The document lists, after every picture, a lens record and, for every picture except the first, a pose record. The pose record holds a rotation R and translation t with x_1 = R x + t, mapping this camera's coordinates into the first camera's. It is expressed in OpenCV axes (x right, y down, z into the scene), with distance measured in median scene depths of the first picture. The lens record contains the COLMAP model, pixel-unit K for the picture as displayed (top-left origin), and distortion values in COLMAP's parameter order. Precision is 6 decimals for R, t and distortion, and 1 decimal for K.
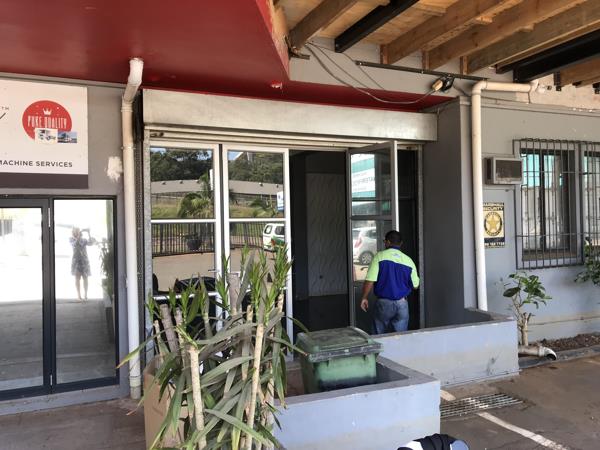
lens RADIAL K [[497.5, 0, 300.4], [0, 497.5, 222.6], [0, 0, 1]] dist [0.036482, -0.010050]
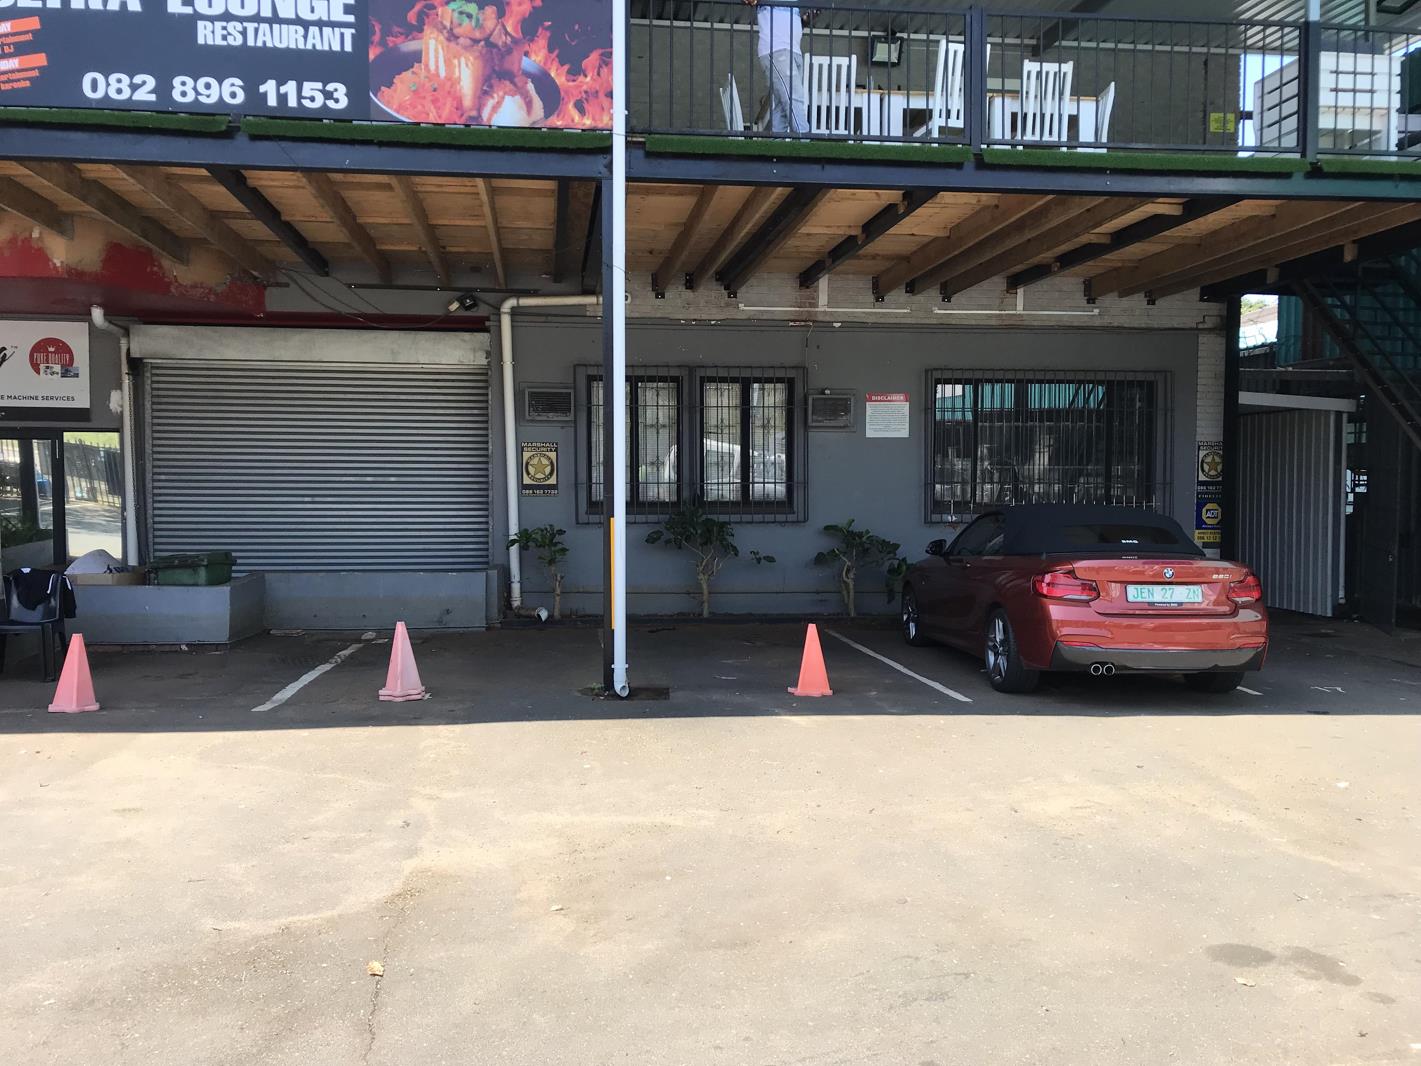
lens RADIAL K [[1178.2, 0, 707.8], [0, 1178.2, 533.9], [0, 0, 1]] dist [0.036482, -0.010050]
pose [[0.955772, 0.042184, -0.291068, 1.458327], [-0.024350, 0.997613, 0.064623, -0.024940], [0.293099, -0.054678, 0.954517, -0.942198]]
